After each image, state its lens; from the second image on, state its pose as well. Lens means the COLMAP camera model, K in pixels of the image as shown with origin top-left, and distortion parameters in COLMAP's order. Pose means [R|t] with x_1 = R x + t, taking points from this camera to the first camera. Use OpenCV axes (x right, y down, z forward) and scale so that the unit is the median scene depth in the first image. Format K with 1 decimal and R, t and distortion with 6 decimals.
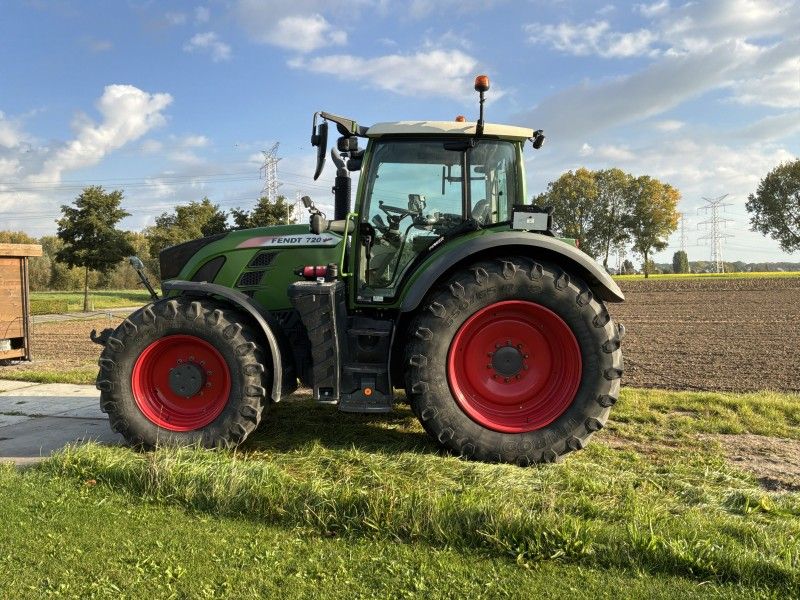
lens RADIAL K [[696.8, 0, 383.7], [0, 696.8, 290.9], [0, 0, 1]] dist [0.084294, -0.163620]
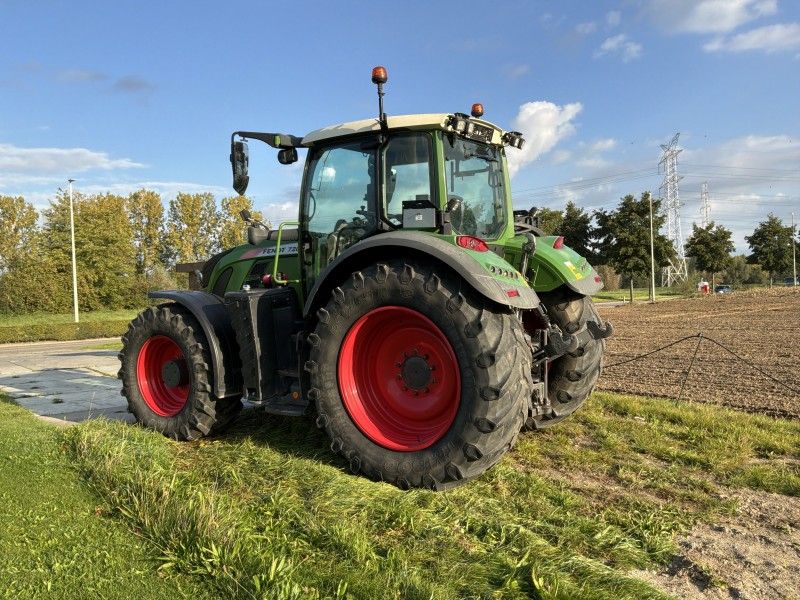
lens RADIAL K [[682.7, 0, 401.7], [0, 682.7, 285.8], [0, 0, 1]] dist [0.088584, -0.166371]
pose [[0.820714, -0.018354, -0.571045, 0.682047], [0.012383, 0.999821, -0.014339, 0.000096], [0.571205, 0.004697, 0.820794, 0.259394]]
